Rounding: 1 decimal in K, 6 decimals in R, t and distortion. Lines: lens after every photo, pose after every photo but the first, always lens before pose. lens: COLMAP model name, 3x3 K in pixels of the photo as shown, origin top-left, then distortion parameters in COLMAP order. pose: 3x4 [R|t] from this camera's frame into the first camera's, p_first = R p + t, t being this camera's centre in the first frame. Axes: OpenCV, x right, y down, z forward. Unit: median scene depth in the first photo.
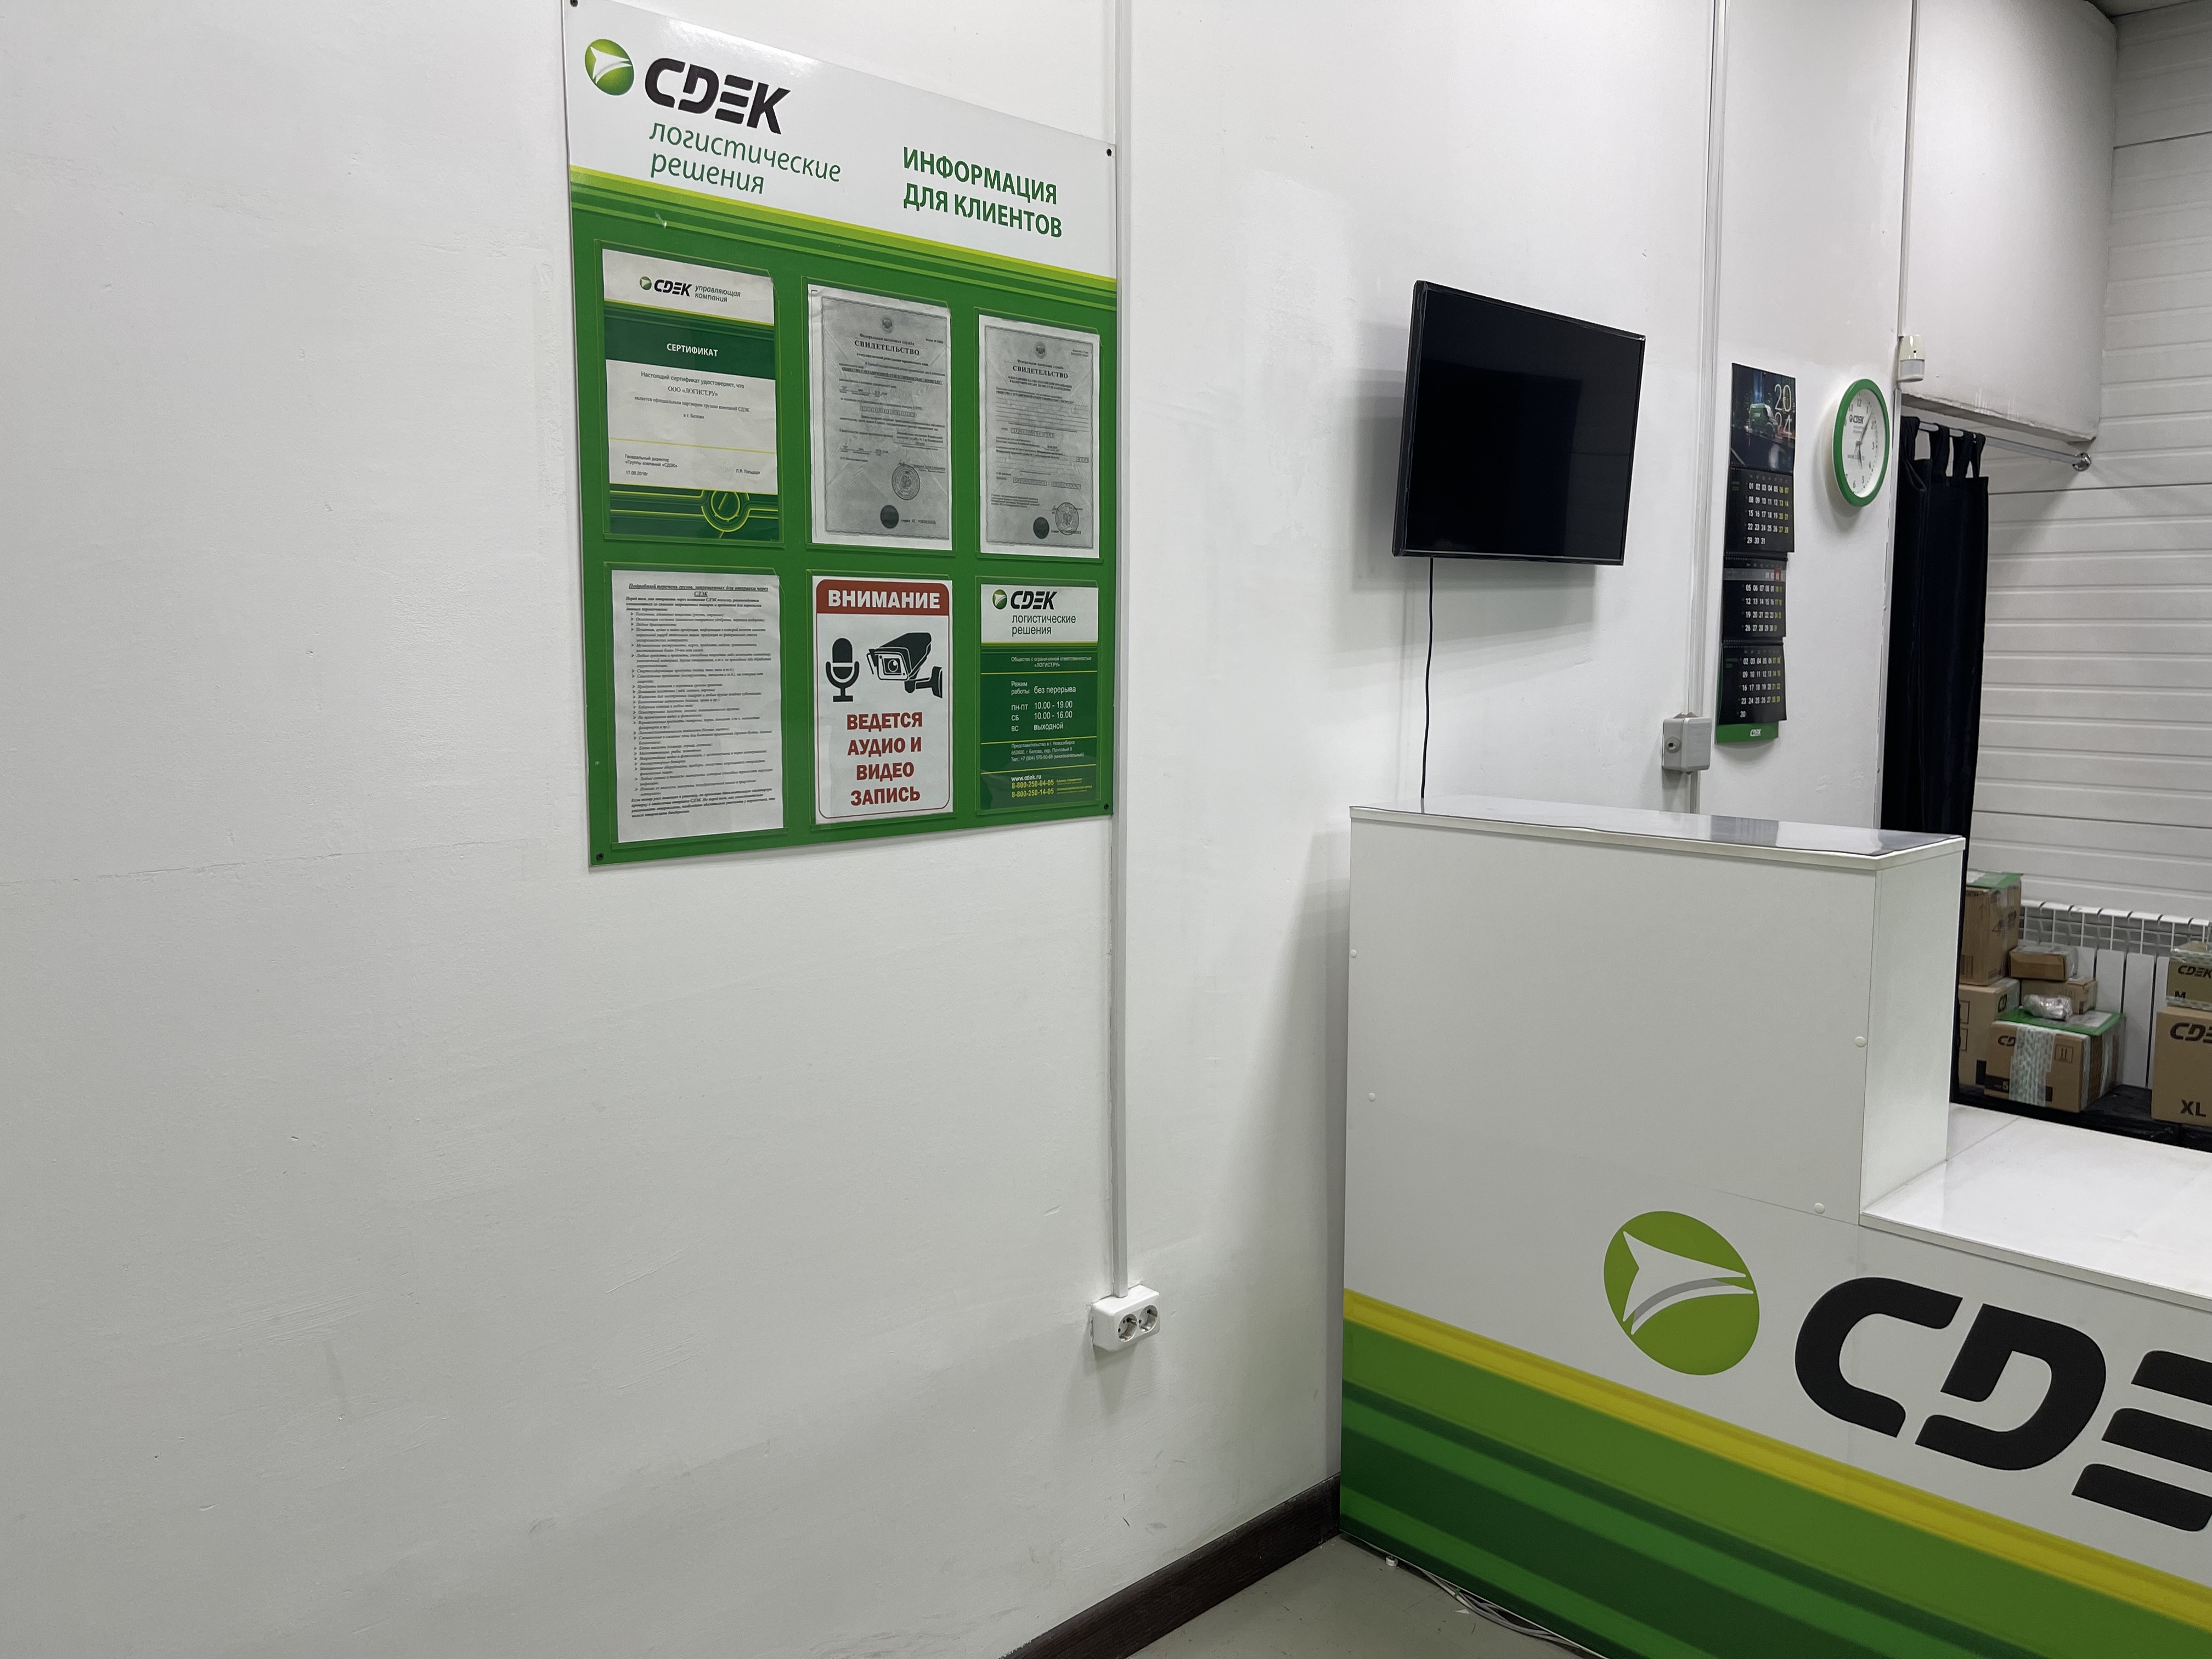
lens RADIAL K [[1667.6, 0, 1115.9], [0, 1667.6, 811.7], [0, 0, 1]] dist [0.069296, -0.079451]
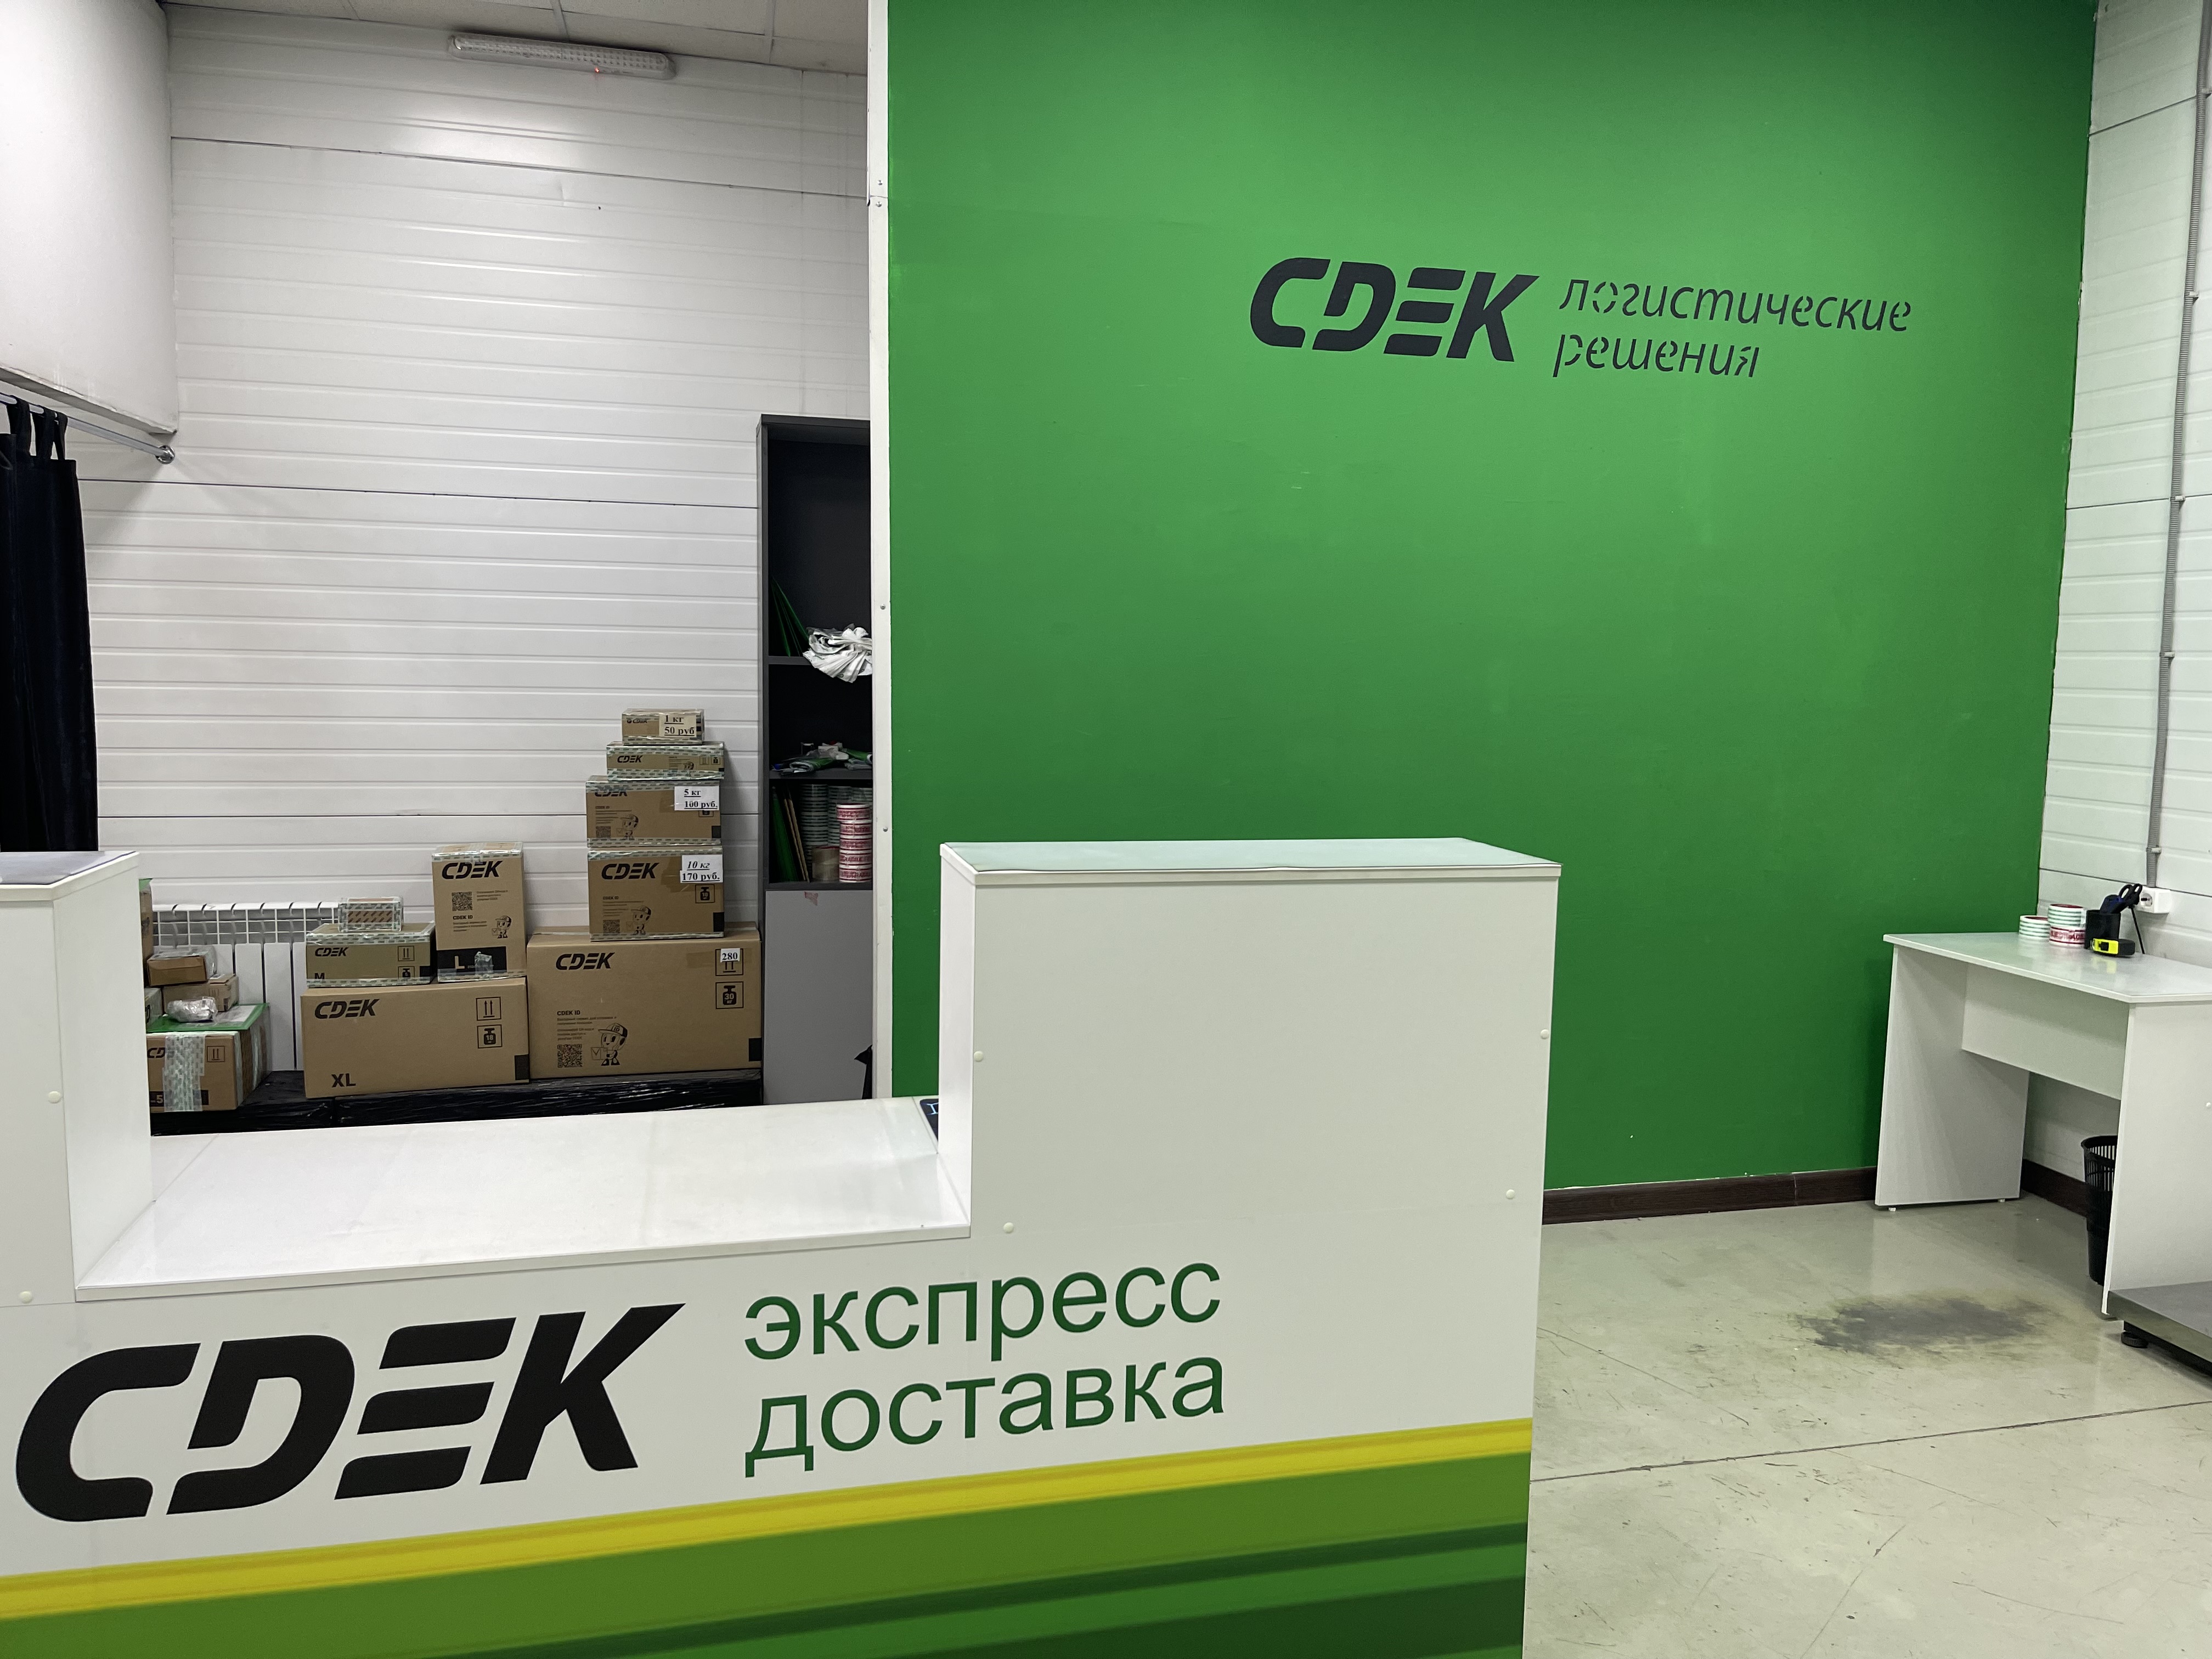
lens RADIAL K [[1666.6, 0, 1128.3], [0, 1666.6, 835.4], [0, 0, 1]] dist [0.064044, -0.085882]
pose [[0.504803, -0.090089, 0.858521, -0.015074], [0.074718, 0.995367, 0.060516, -0.009459], [-0.859995, 0.033598, 0.509195, 0.063016]]
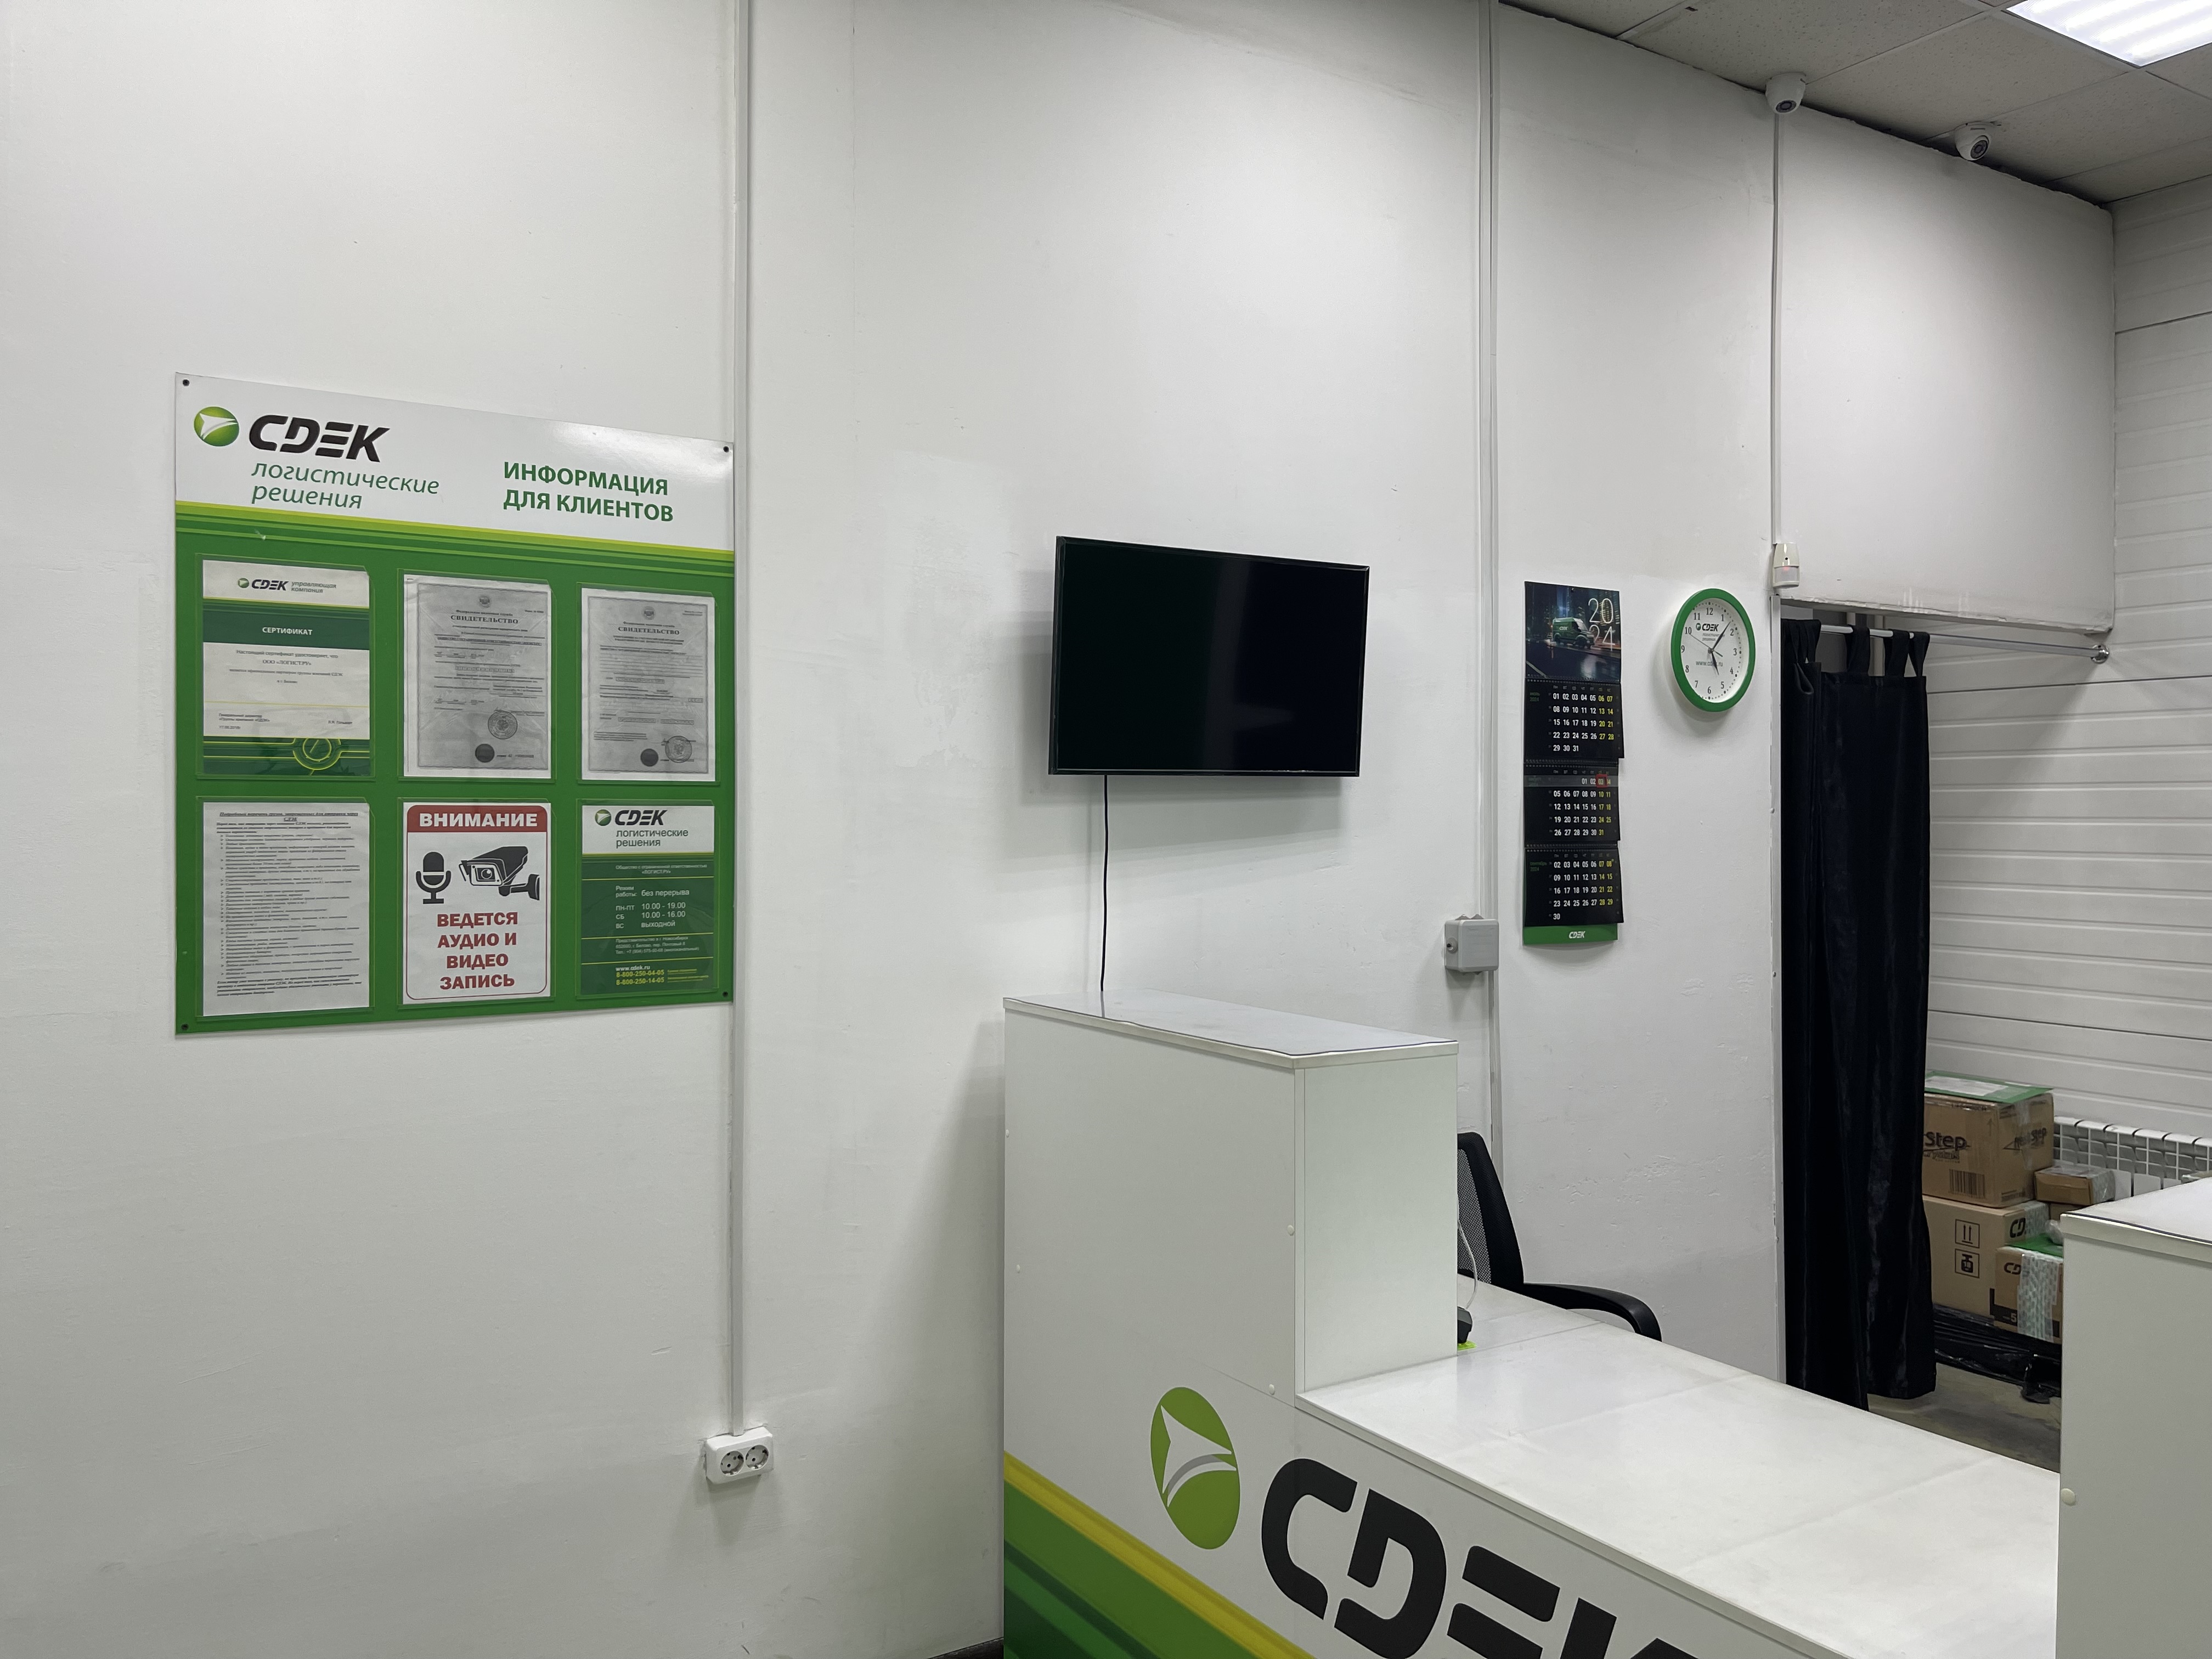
lens RADIAL K [[1667.8, 0, 1102.9], [0, 1667.8, 825.9], [0, 0, 1]] dist [0.067383, -0.070808]
pose [[0.976920, 0.002154, -0.213594, 0.498808], [-0.023037, 0.995179, -0.095329, -0.014391], [0.212359, 0.098050, 0.972260, -0.082978]]
